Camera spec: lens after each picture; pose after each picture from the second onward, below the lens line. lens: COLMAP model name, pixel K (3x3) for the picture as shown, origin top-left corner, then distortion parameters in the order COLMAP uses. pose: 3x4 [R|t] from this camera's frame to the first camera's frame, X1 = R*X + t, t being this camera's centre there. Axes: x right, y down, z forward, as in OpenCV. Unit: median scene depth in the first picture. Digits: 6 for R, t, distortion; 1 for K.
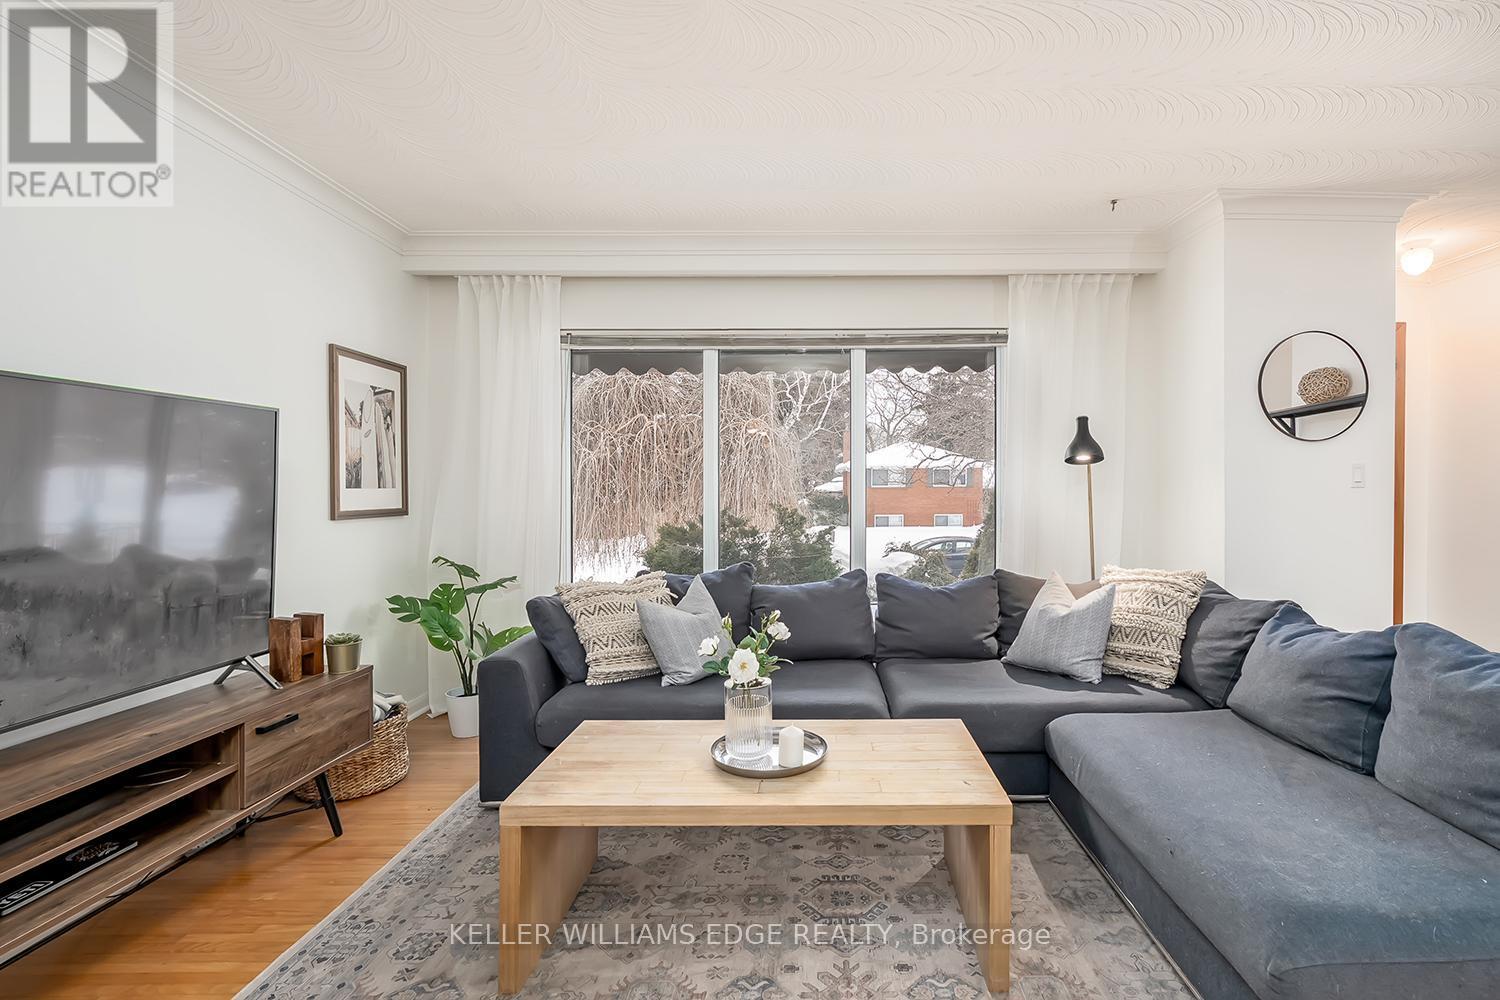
lens RADIAL K [[700.1, 0, 818.9], [0, 700.1, 494.3], [0, 0, 1]] dist [-0.011115, 0.001030]
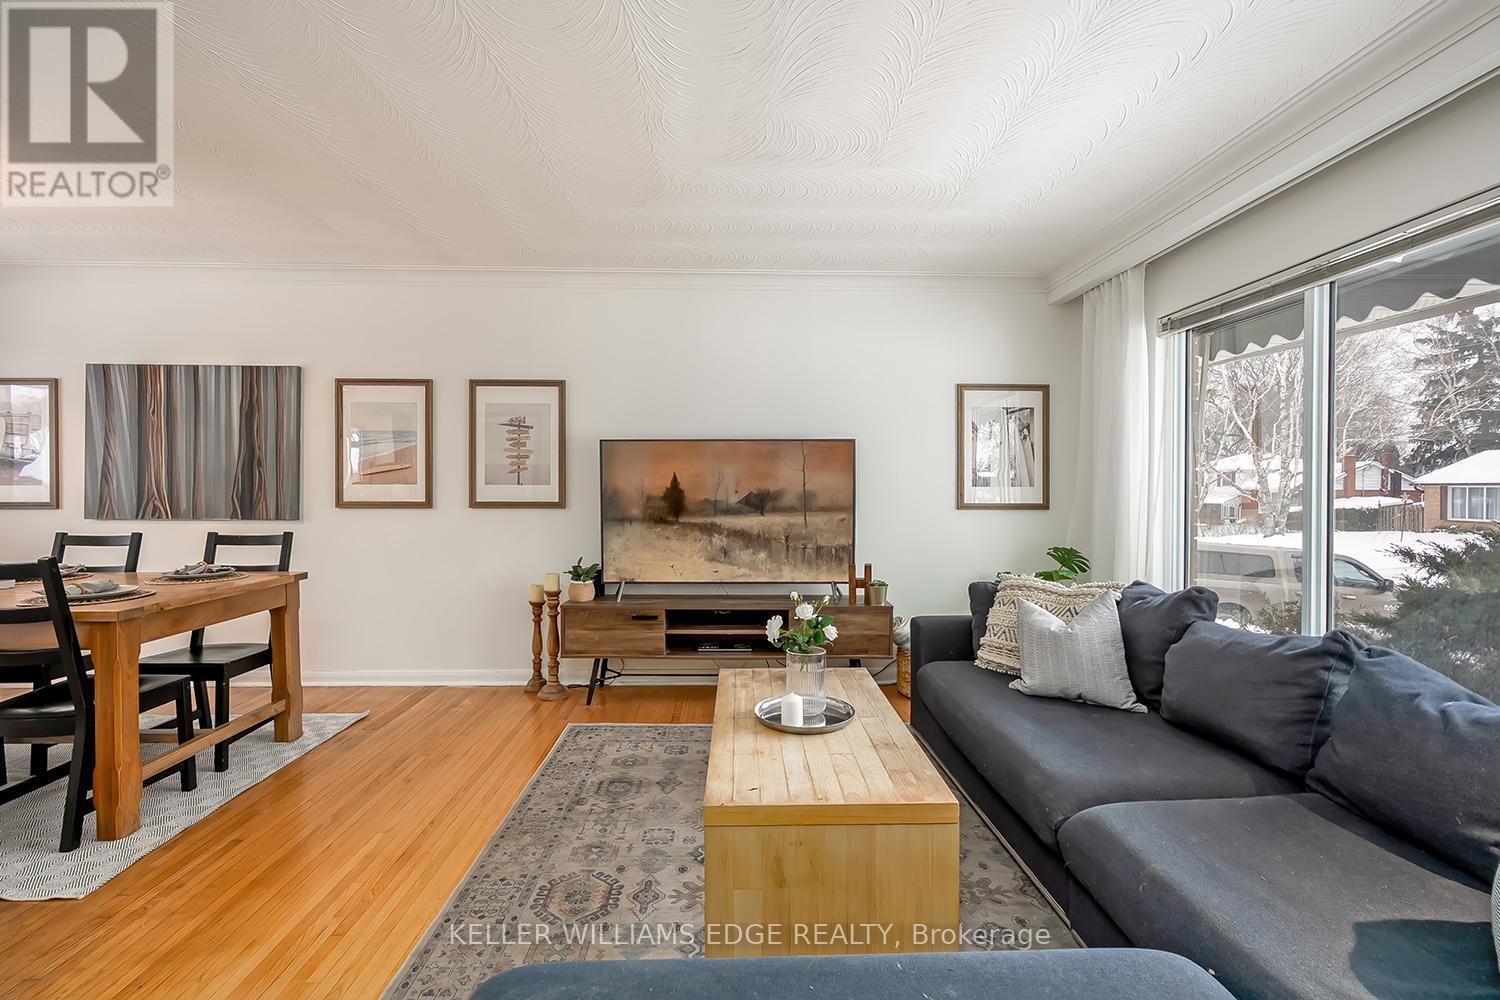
lens RADIAL K [[680.2, 0, 756.1], [0, 680.2, 498.9], [0, 0, 1]] dist [-0.000970, 0.000563]
pose [[0.024123, 0.022469, -0.999456, 0.712721], [-0.012792, 0.999672, 0.022165, -0.009879], [0.999627, 0.012250, 0.024403, 0.601675]]
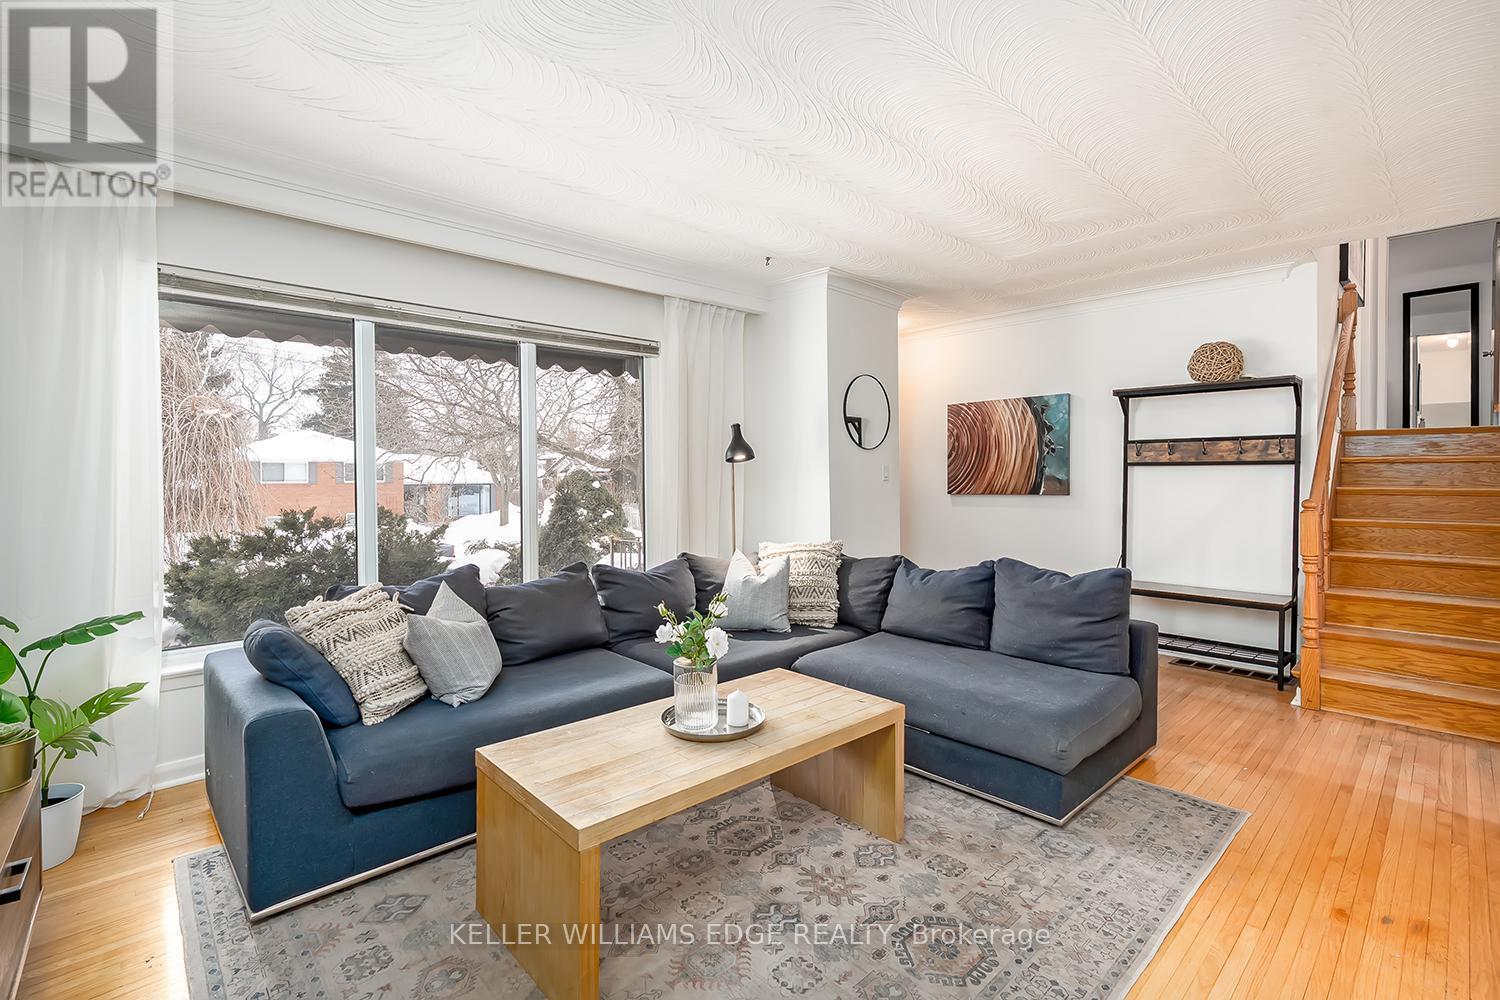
lens RADIAL K [[687.2, 0, 749.3], [0, 687.2, 486.9], [0, 0, 1]] dist [-0.014323, 0.000384]
pose [[0.736658, -0.008544, 0.676211, -0.515320], [0.010896, 0.999940, 0.000764, -0.000893], [-0.676177, 0.006805, 0.736708, 0.106576]]
